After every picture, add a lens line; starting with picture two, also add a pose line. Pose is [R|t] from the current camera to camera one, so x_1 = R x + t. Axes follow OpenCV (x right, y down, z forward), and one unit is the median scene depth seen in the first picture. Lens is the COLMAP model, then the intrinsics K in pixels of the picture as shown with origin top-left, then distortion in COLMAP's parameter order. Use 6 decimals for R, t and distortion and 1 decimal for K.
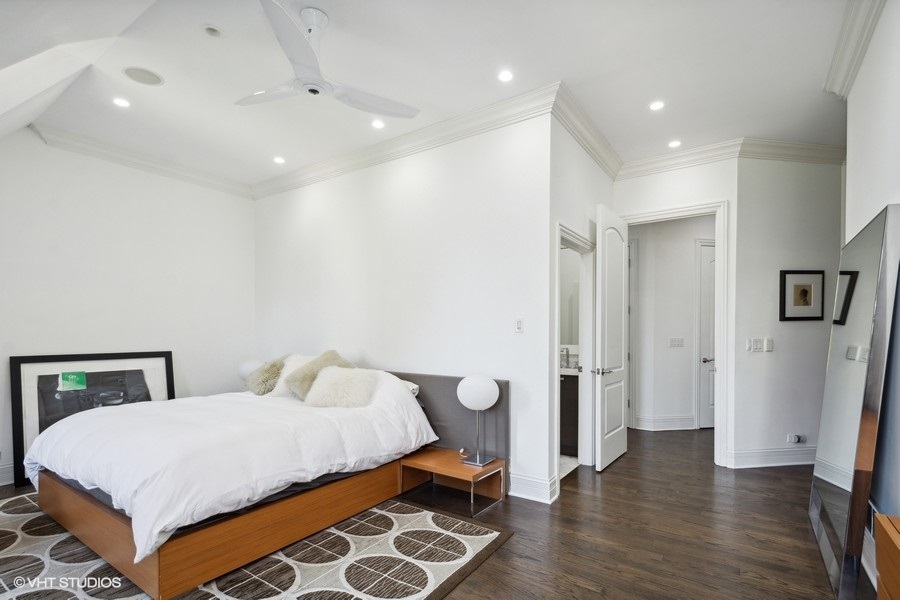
lens RADIAL K [[426.1, 0, 464.0], [0, 426.1, 335.8], [0, 0, 1]] dist [-0.001527, -0.000132]
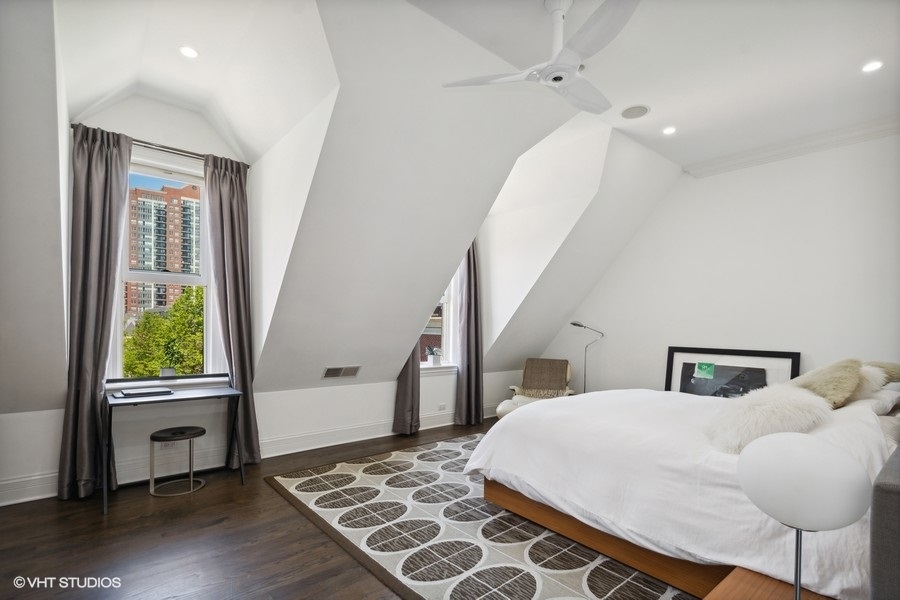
lens RADIAL K [[426.1, 0, 457.0], [0, 426.1, 330.3], [0, 0, 1]] dist [-0.001527, -0.000132]
pose [[-0.266499, 0.003639, -0.963828, 0.413256], [-0.026775, 0.999579, 0.011178, -0.000287], [0.963463, 0.028785, -0.266289, 0.665218]]
